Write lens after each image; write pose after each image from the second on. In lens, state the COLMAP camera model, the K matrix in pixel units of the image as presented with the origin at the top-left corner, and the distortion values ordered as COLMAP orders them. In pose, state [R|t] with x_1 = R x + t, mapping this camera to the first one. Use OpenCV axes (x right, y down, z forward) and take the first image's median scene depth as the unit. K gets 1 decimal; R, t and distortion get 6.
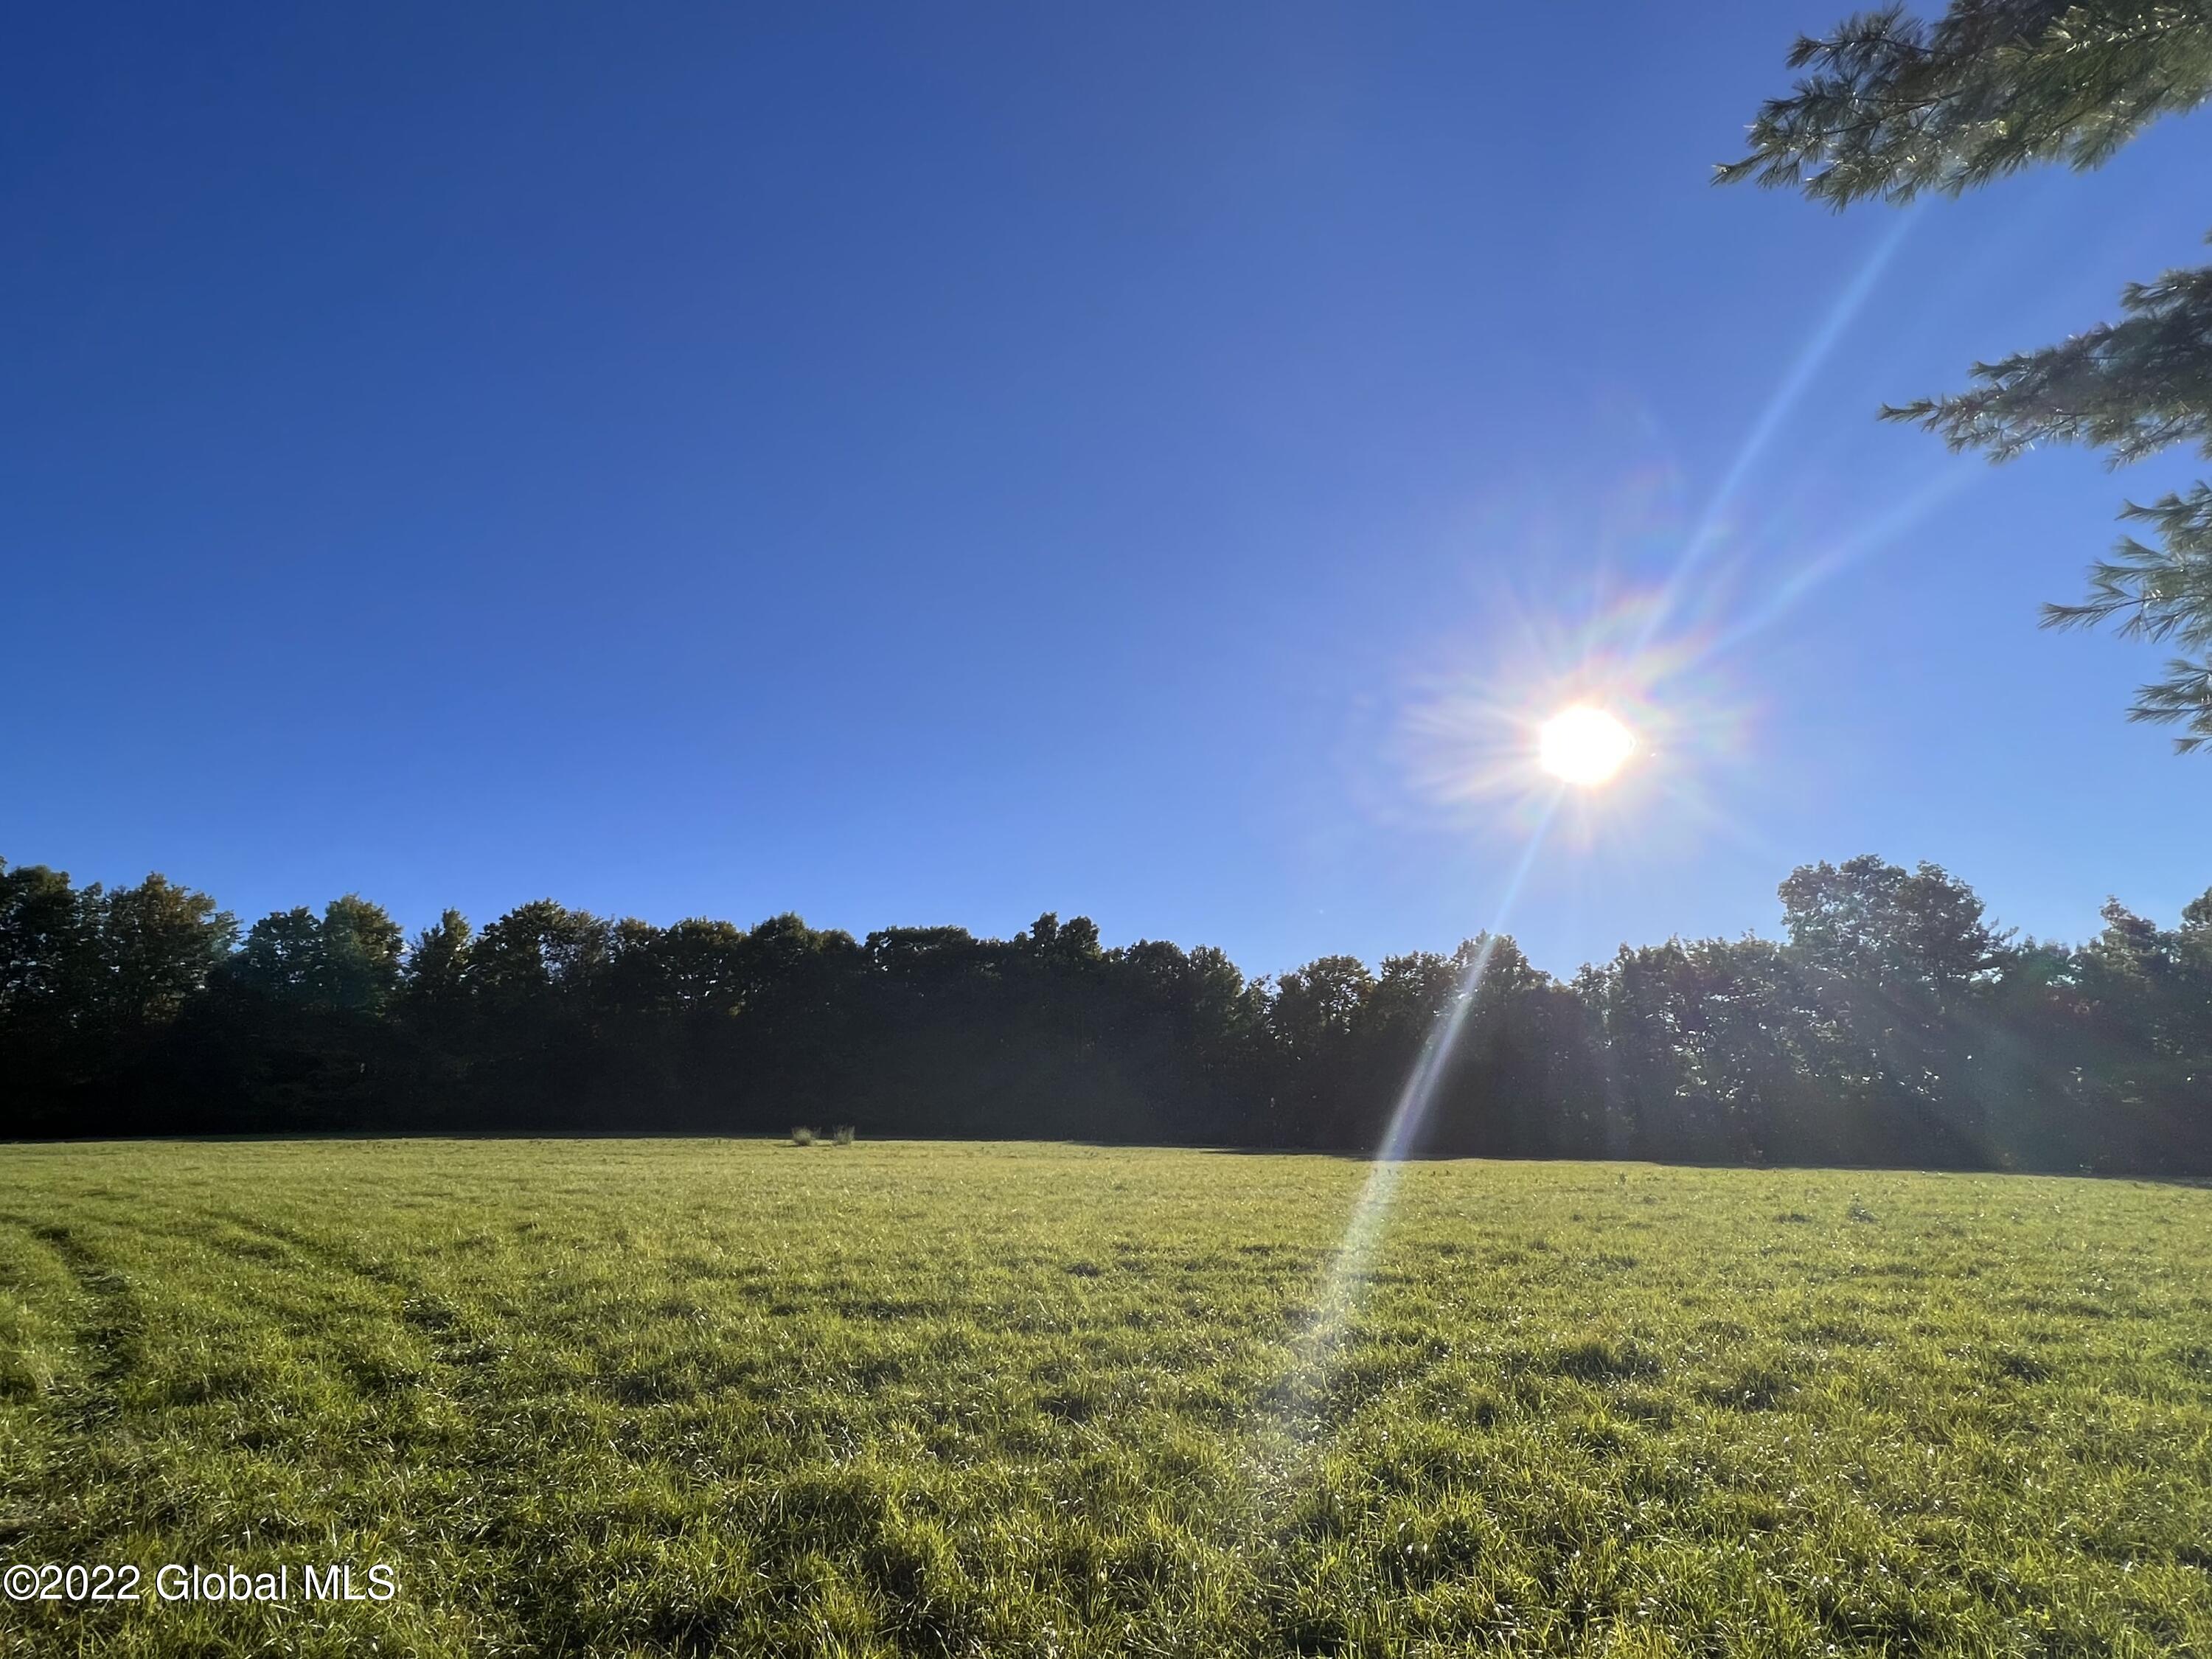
lens RADIAL K [[1086.9, 0, 1103.3], [0, 1086.9, 798.6], [0, 0, 1]] dist [-0.004979, -0.001537]
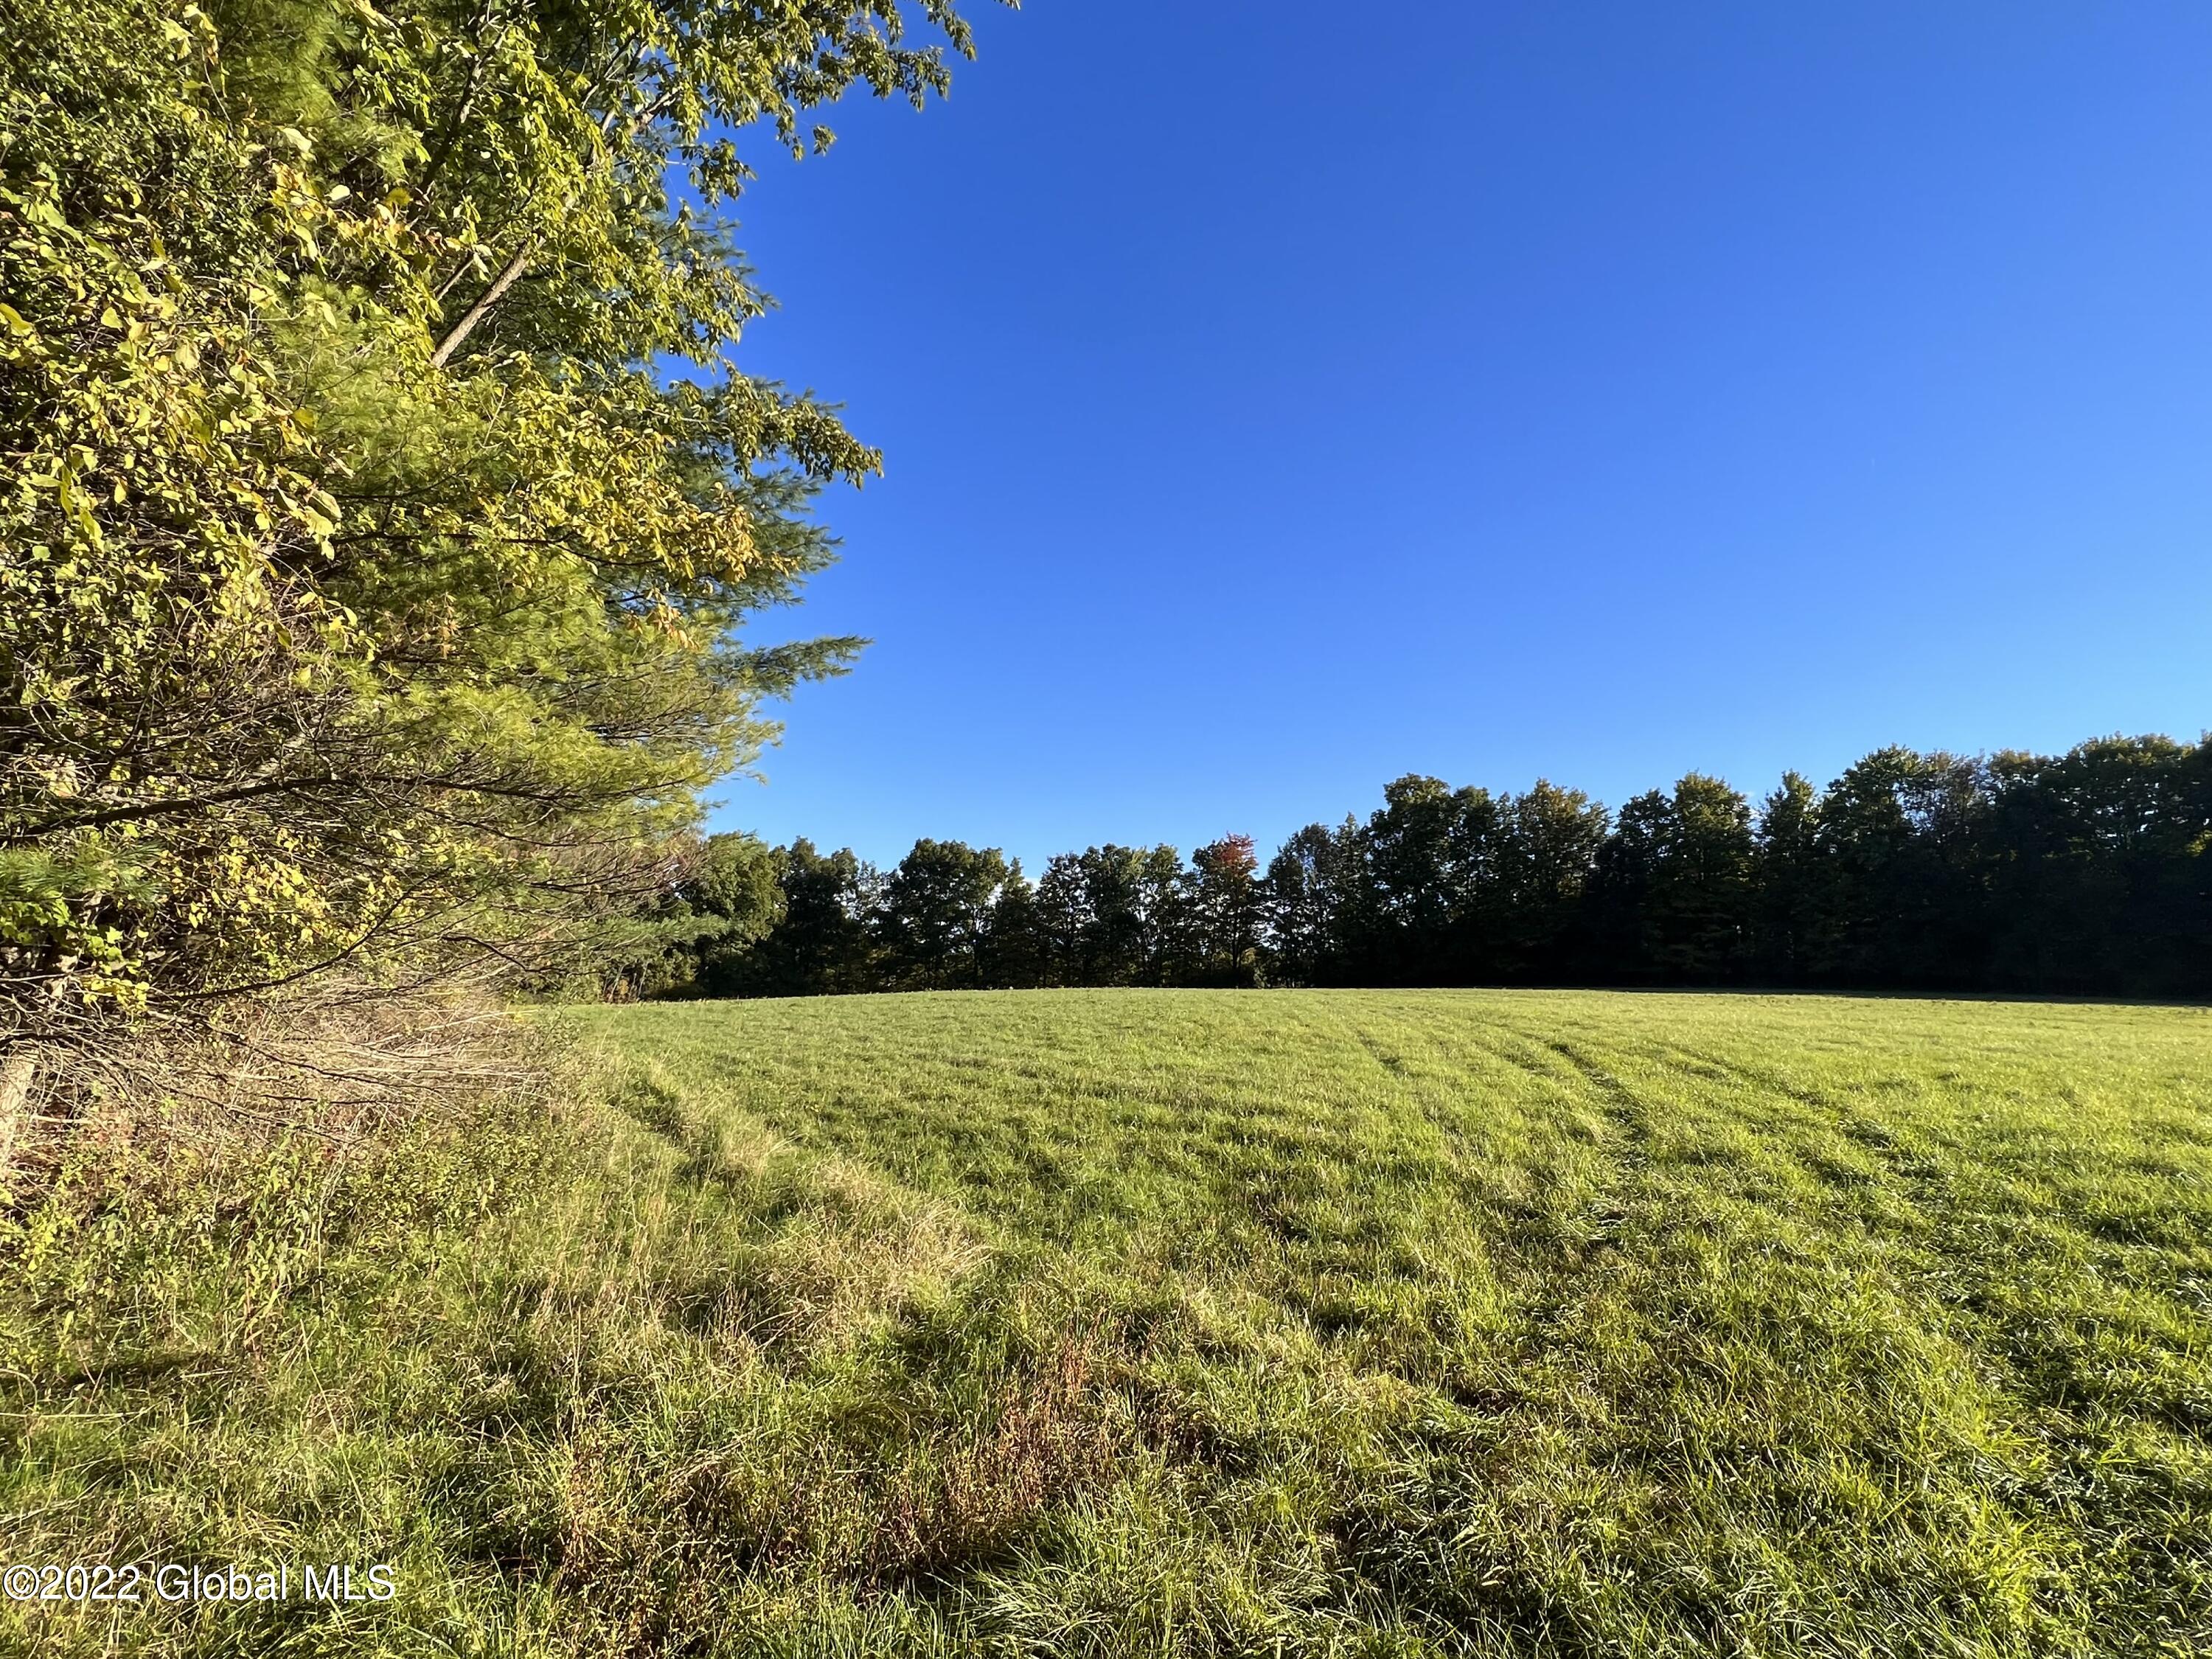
lens RADIAL K [[1104.8, 0, 1106.0], [0, 1104.8, 829.5], [0, 0, 1]] dist [0.002984, 0.002997]
pose [[0.451338, -0.098872, -0.886859, 0.048461], [0.233529, 0.972294, 0.010451, -0.018227], [0.861254, -0.211824, 0.461922, -0.097234]]
